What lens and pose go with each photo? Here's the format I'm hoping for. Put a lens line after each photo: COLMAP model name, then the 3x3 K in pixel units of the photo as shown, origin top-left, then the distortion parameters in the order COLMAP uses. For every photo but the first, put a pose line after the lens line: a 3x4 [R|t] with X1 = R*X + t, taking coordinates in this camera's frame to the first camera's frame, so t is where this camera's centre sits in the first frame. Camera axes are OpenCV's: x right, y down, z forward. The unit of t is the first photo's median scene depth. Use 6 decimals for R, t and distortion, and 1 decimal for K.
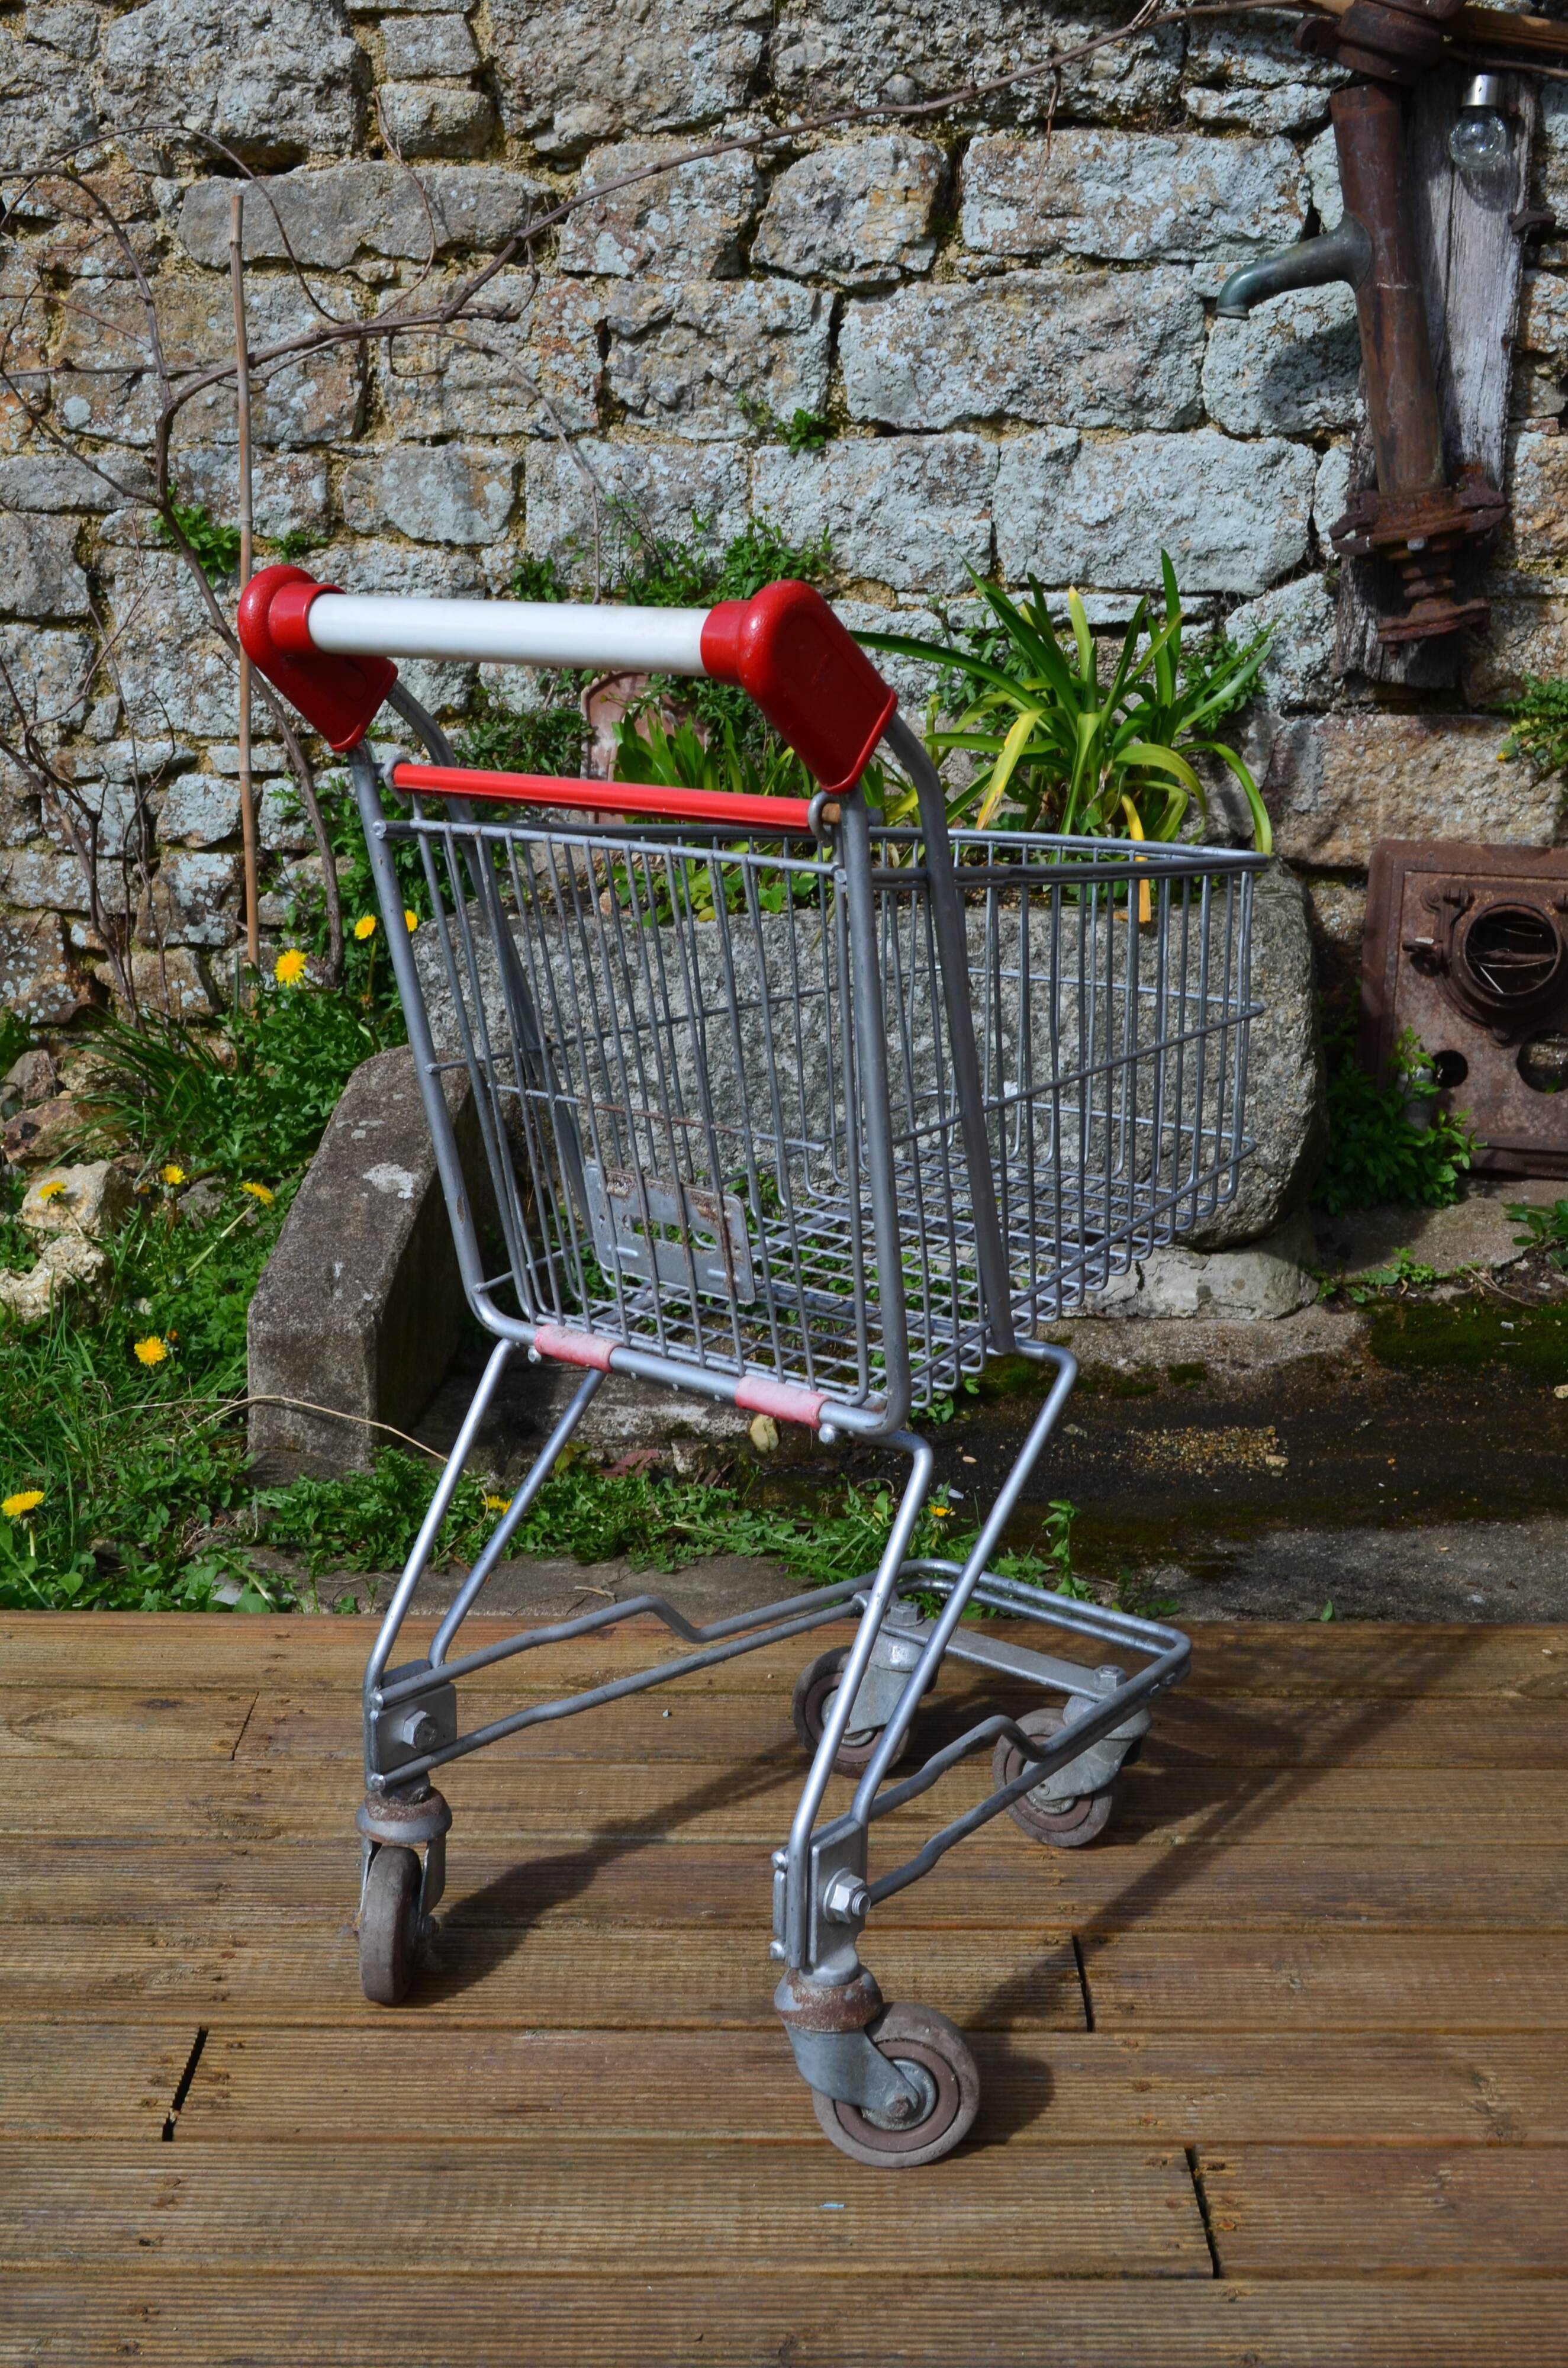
lens RADIAL K [[2811.3, 0, 784.4], [0, 2811.3, 1196.1], [0, 0, 1]] dist [-0.052838, 0.029203]
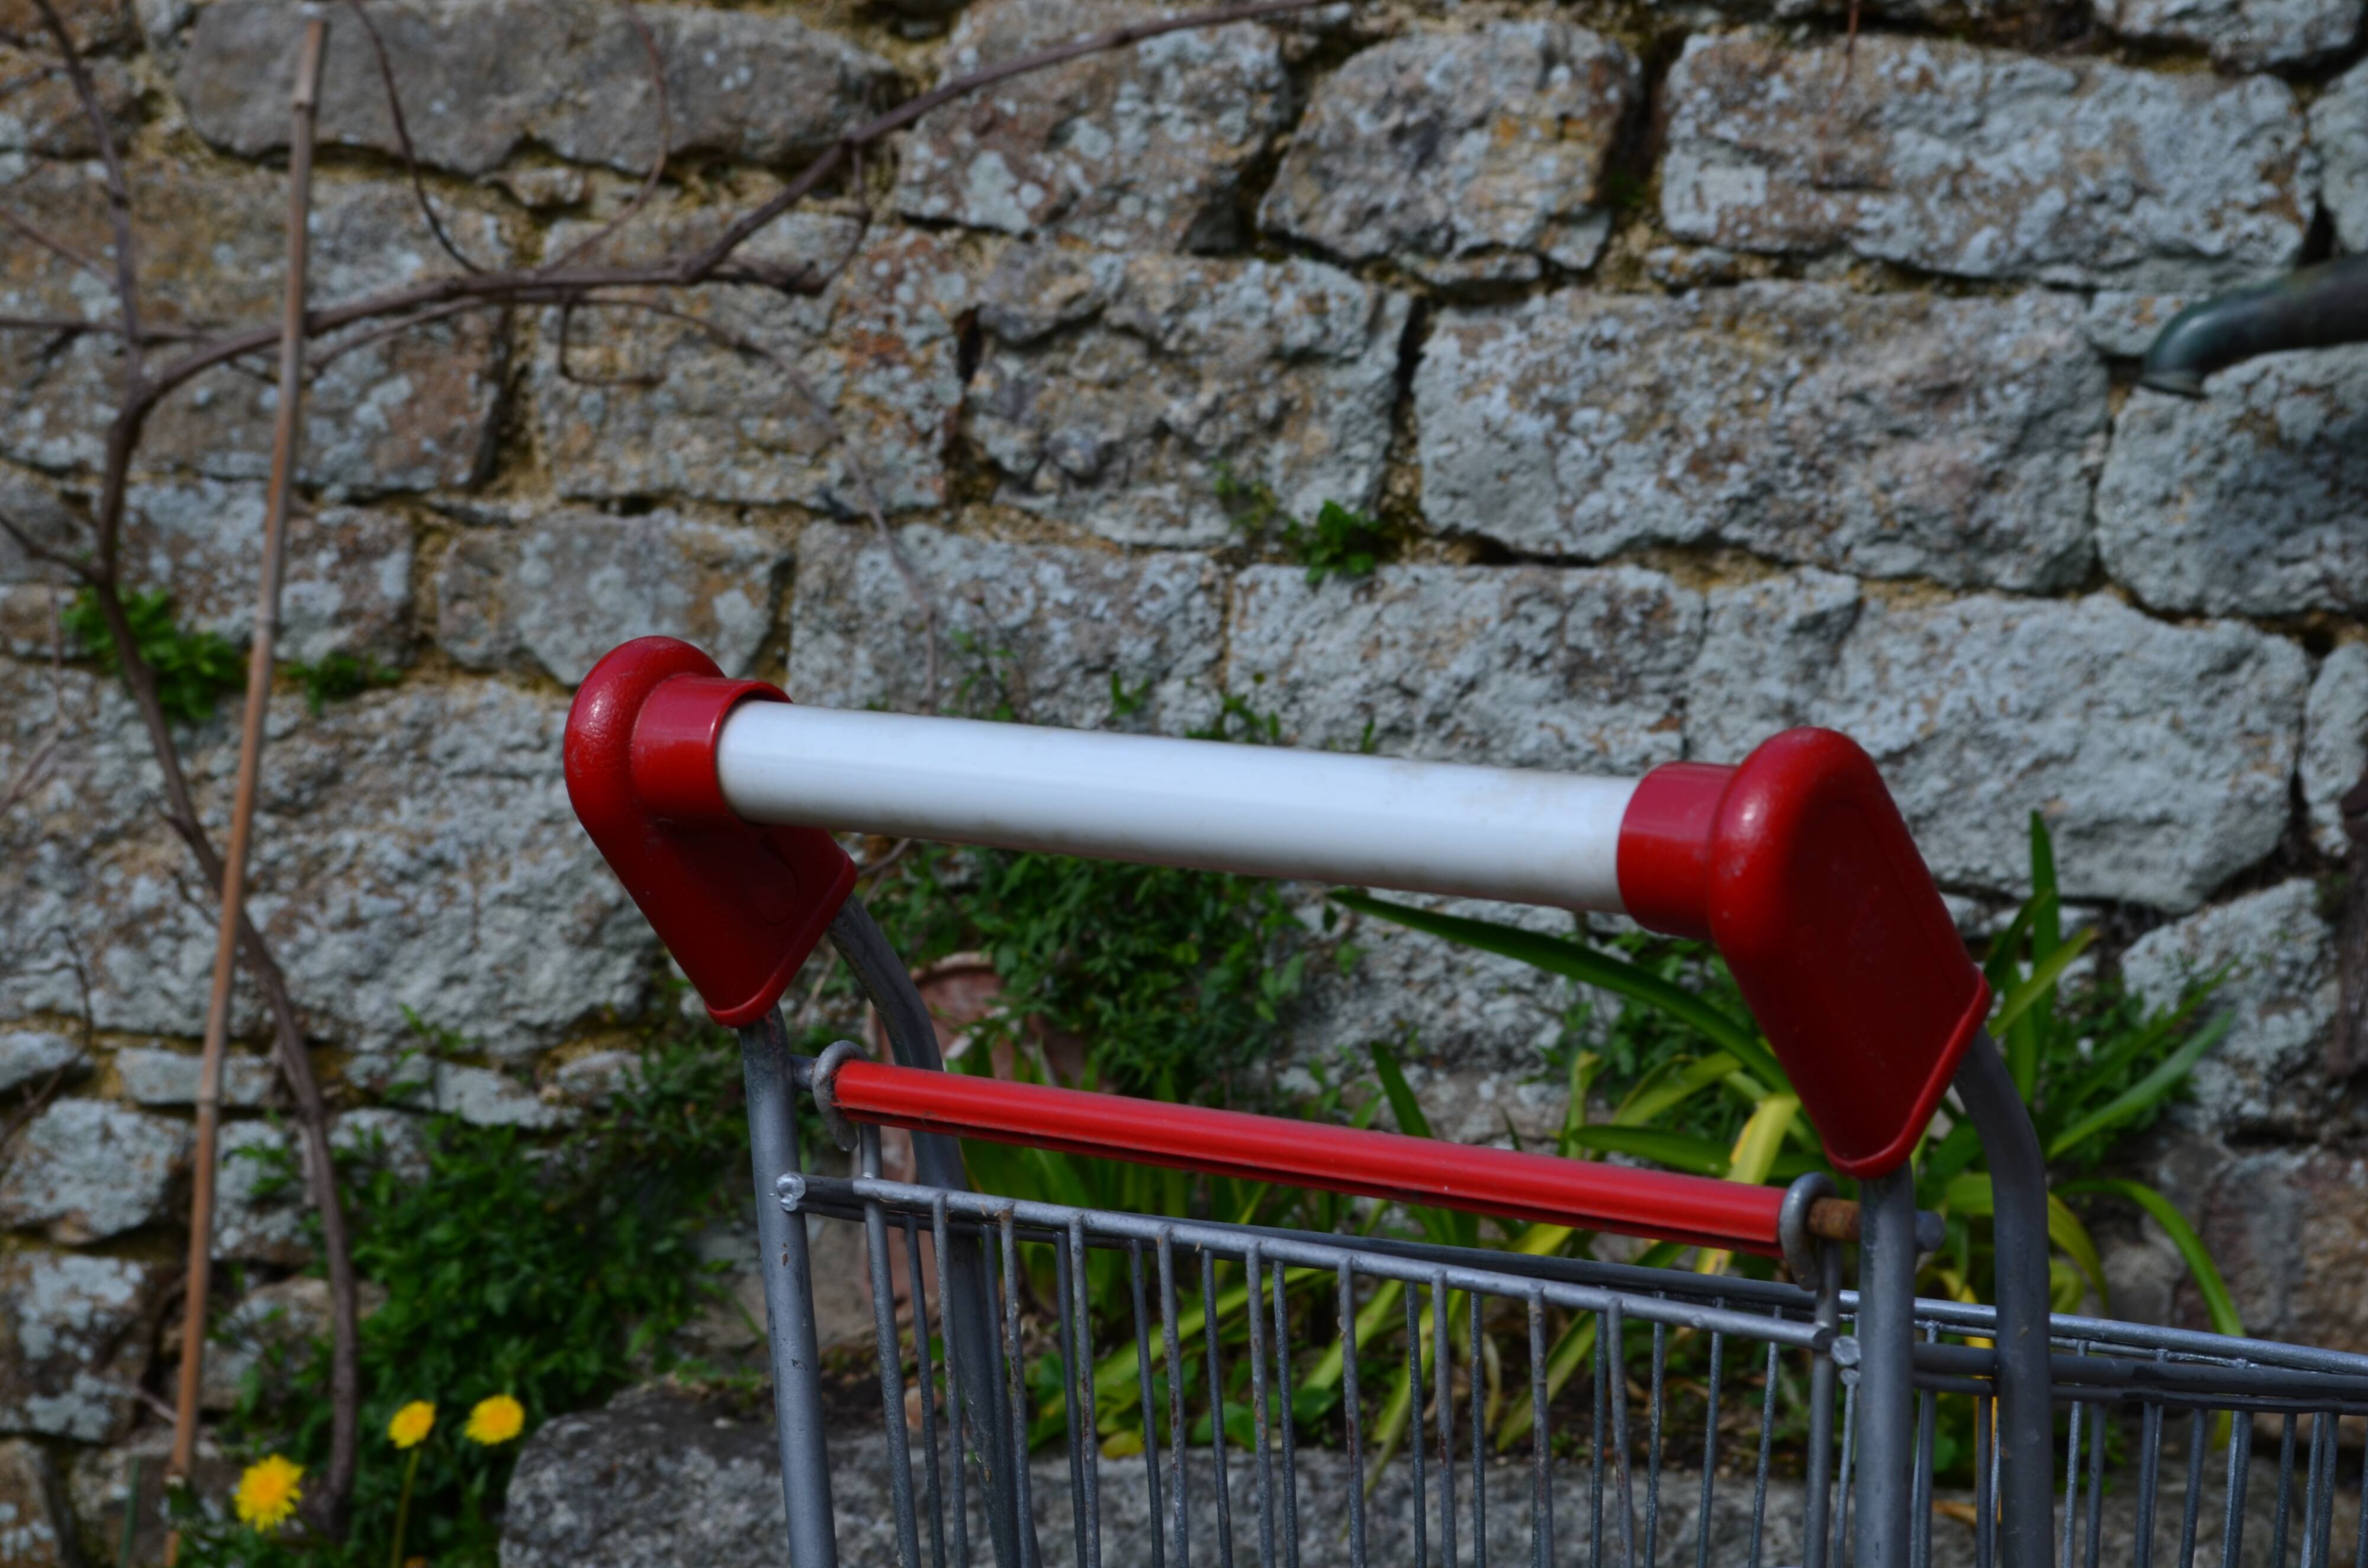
lens RADIAL K [[5297.0, 0, 1189.7], [0, 5297.0, 804.7], [0, 0, 1]] dist [0.042698, 0.013973]
pose [[0.996611, 0.076411, 0.030477, -0.047581], [-0.067540, 0.971512, -0.227163, 0.002807], [-0.046966, 0.224334, 0.973380, 0.043515]]
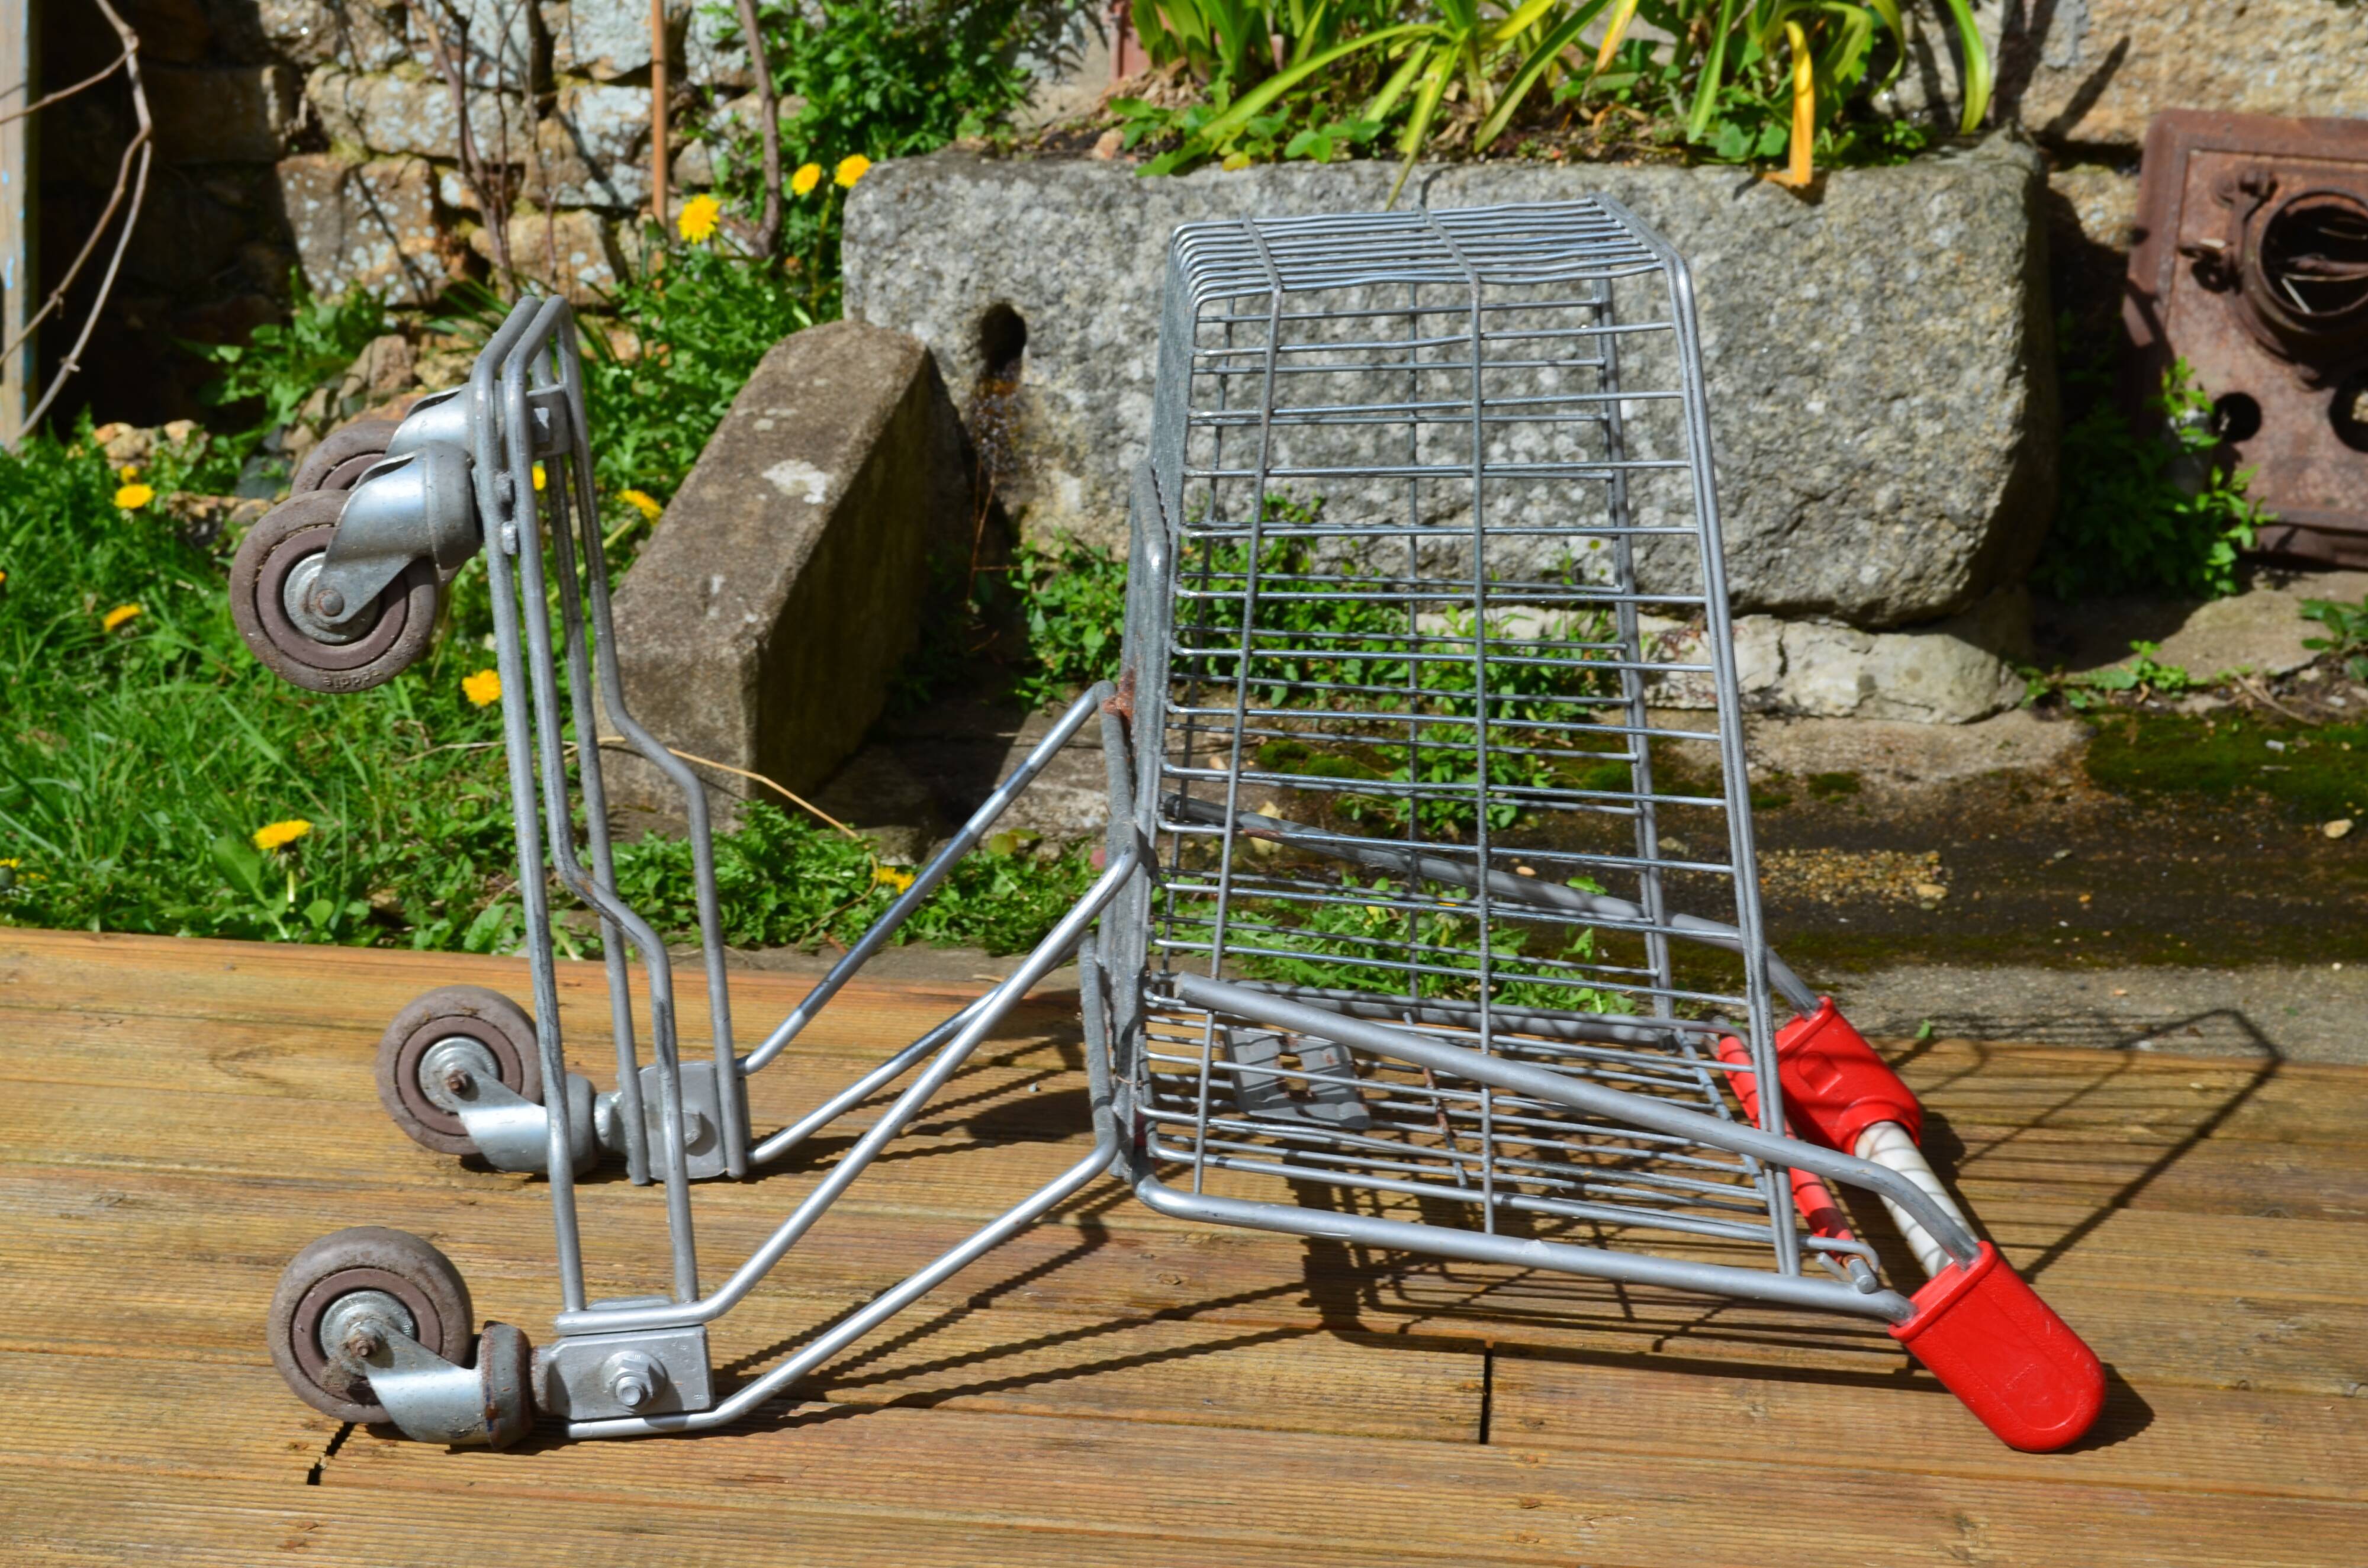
lens RADIAL K [[3825.4, 0, 1209.1], [0, 3825.4, 794.9], [0, 0, 1]] dist [-0.009182, 0.034726]
pose [[0.995835, 0.045109, -0.079231, 0.050271], [-0.043368, 0.998781, 0.023557, 0.042622], [0.080197, -0.020023, 0.996578, -0.036030]]
